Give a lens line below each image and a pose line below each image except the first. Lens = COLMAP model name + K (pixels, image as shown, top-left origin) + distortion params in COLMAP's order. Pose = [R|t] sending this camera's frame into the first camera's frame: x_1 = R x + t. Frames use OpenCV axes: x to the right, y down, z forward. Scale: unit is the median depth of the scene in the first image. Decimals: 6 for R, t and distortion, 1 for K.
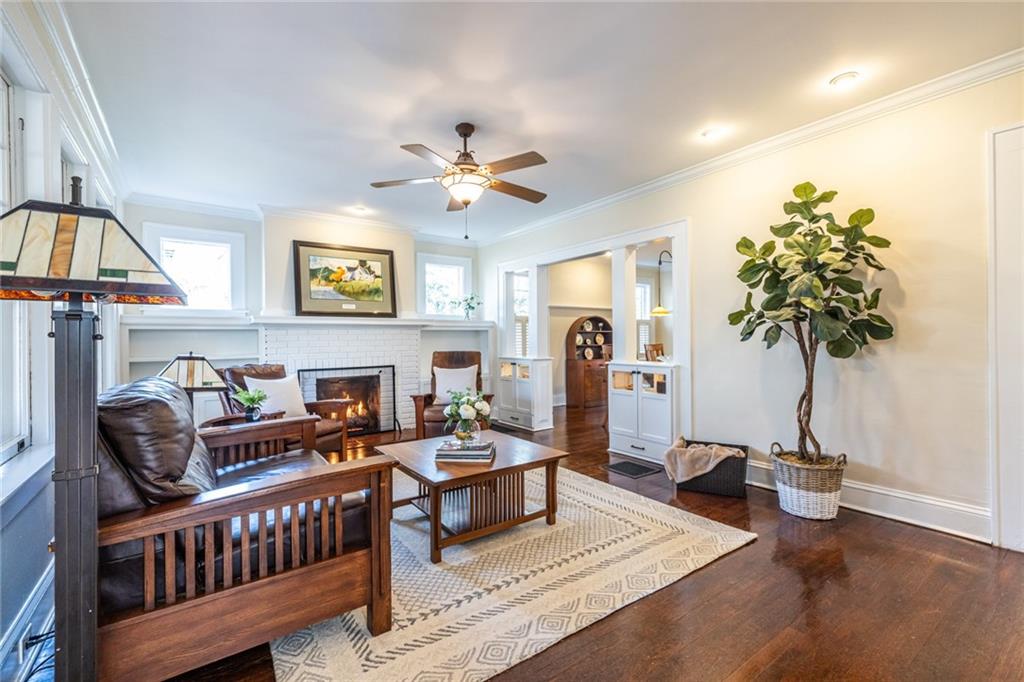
lens RADIAL K [[446.6, 0, 514.5], [0, 446.6, 337.7], [0, 0, 1]] dist [0.001739, -0.000181]
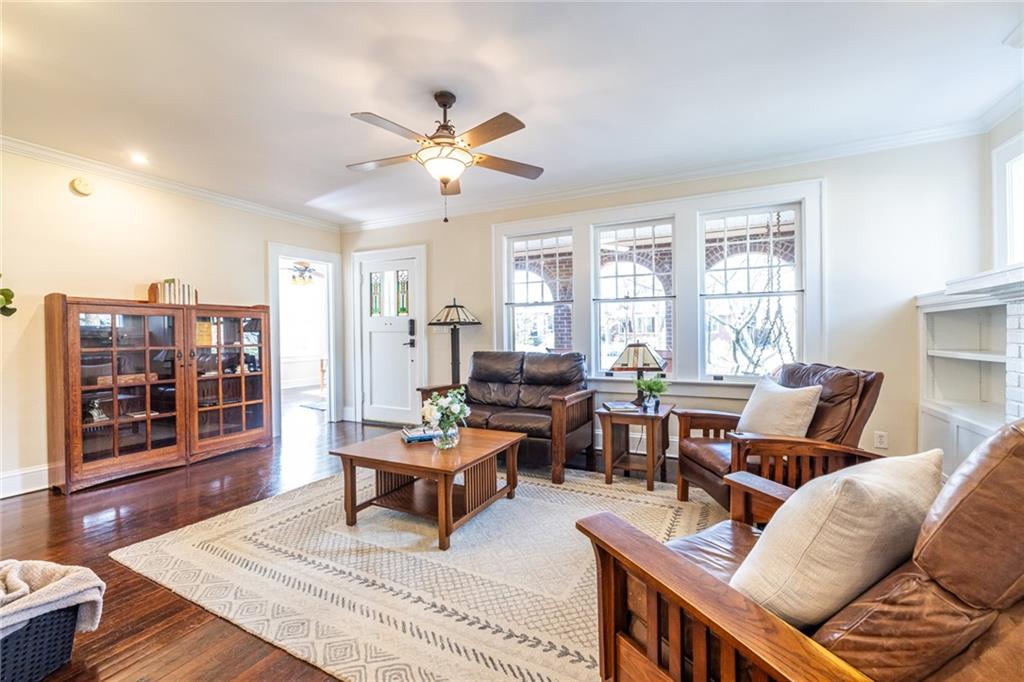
lens RADIAL K [[430.1, 0, 511.5], [0, 430.1, 339.8], [0, 0, 1]] dist [0.002637, -0.000132]
pose [[-0.891227, 0.021774, -0.453034, 0.102863], [0.018652, 0.999762, 0.011357, 0.004784], [0.453174, 0.001671, -0.891421, 1.098638]]
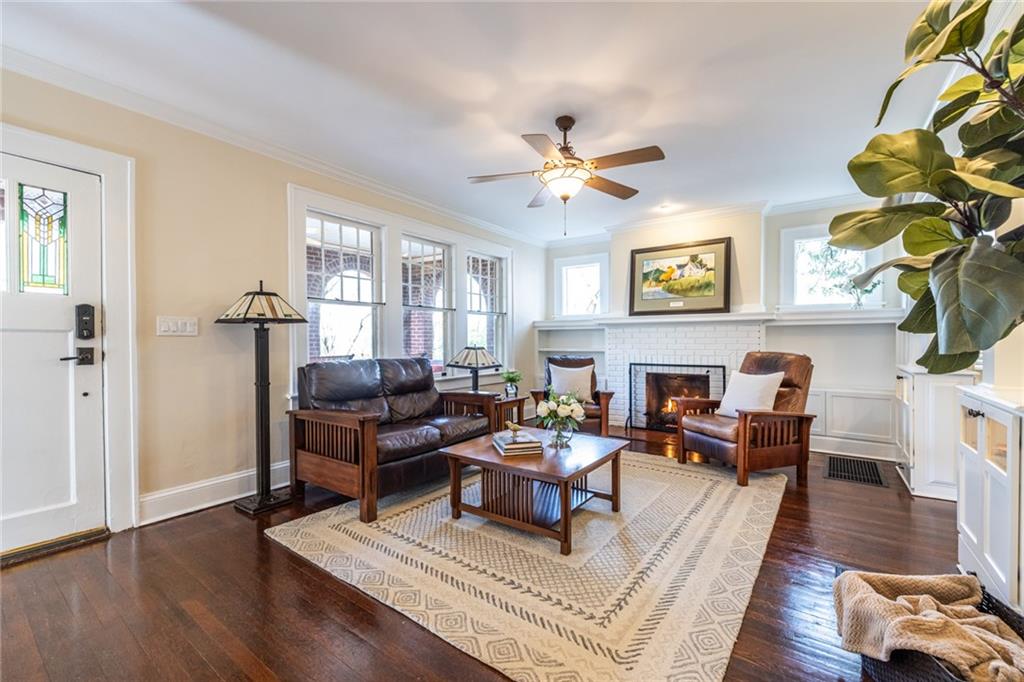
lens RADIAL K [[430.1, 0, 511.7], [0, 430.1, 343.8], [0, 0, 1]] dist [0.002637, -0.000132]
pose [[0.312658, 0.020509, -0.949644, 0.454642], [0.001989, 0.999751, 0.022246, -0.002884], [0.949864, -0.008844, 0.312539, 0.355738]]
